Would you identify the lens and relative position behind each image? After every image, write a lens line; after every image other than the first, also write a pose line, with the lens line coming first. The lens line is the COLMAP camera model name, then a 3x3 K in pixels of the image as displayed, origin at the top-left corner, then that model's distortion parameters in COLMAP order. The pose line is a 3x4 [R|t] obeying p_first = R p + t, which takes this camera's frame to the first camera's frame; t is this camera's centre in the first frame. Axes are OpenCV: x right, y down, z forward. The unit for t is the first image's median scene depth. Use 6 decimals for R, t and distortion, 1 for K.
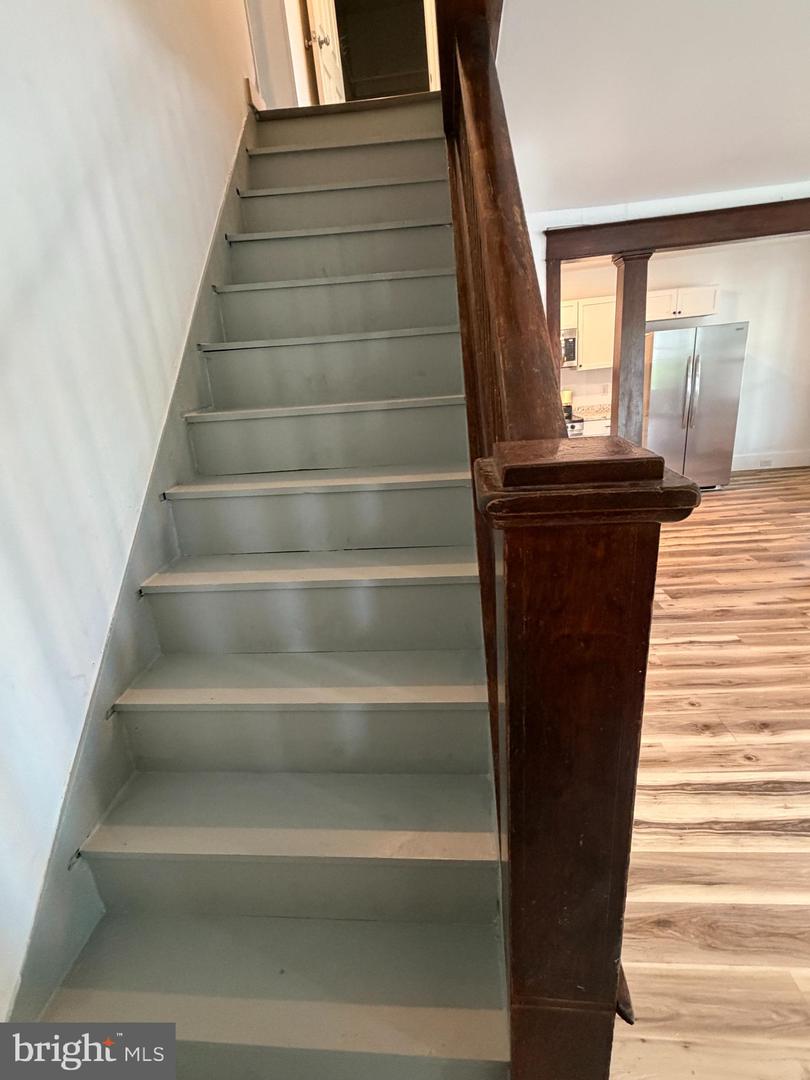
lens RADIAL K [[504.9, 0, 404.0], [0, 504.9, 543.3], [0, 0, 1]] dist [0.000006, 0.000505]
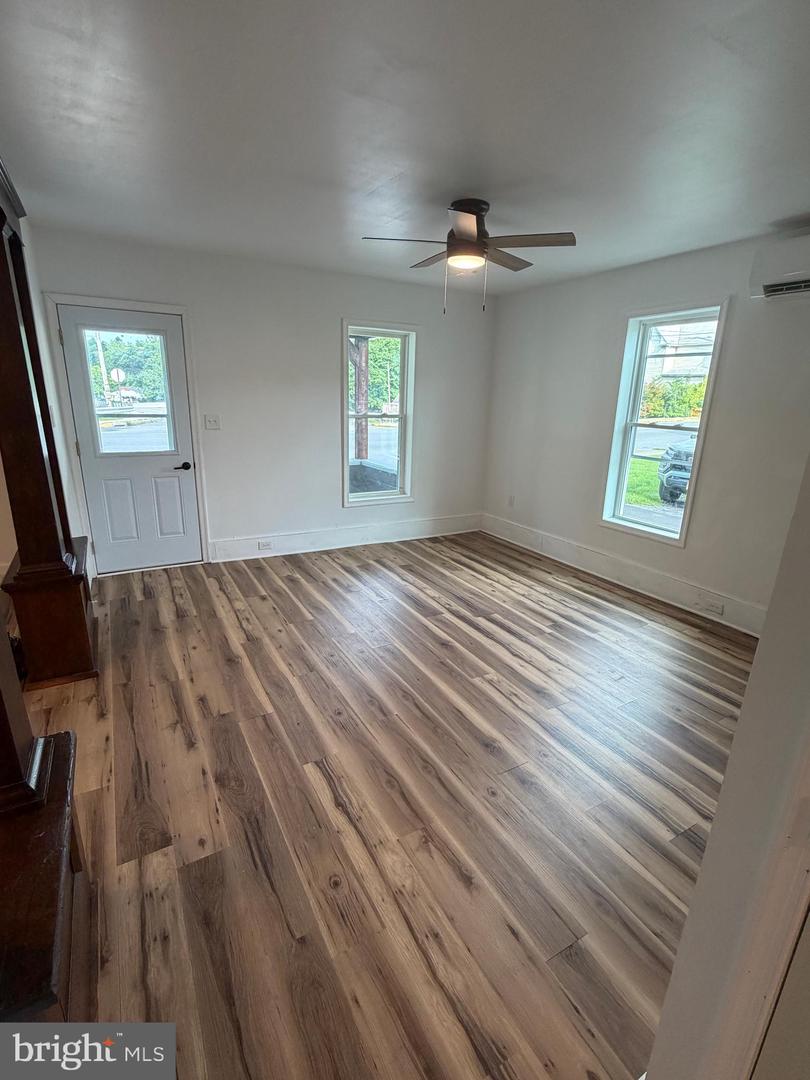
lens RADIAL K [[504.9, 0, 404.0], [0, 504.9, 543.3], [0, 0, 1]] dist [0.000006, 0.000505]
pose [[-0.561577, -0.169707, 0.809834, 0.027619], [0.292325, 0.874931, 0.386060, -0.239678], [-0.774065, 0.453537, -0.441732, 0.754712]]
